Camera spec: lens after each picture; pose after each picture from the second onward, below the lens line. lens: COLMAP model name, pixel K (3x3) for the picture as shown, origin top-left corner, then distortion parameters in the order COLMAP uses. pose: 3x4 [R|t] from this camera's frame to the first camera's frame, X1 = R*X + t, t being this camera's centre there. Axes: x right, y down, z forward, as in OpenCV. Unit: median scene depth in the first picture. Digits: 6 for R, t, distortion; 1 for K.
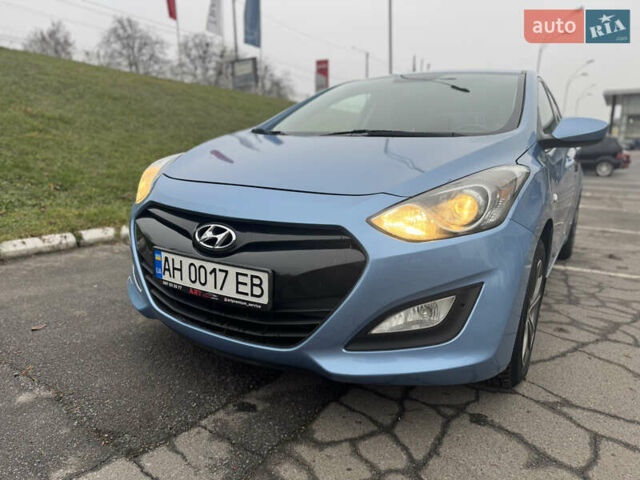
lens RADIAL K [[467.8, 0, 320.0], [0, 467.8, 240.0], [0, 0, 1]] dist [0.025016, 0.002048]
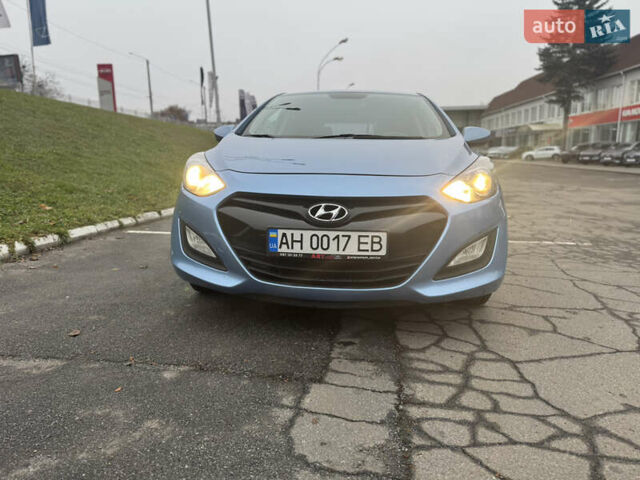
lens RADIAL K [[467.8, 0, 320.0], [0, 467.8, 240.0], [0, 0, 1]] dist [0.025016, 0.002048]
pose [[0.896853, -0.088712, 0.433342, -0.829525], [0.098231, 0.995164, 0.000424, 0.067430], [-0.431284, 0.042187, 0.901230, -0.165496]]
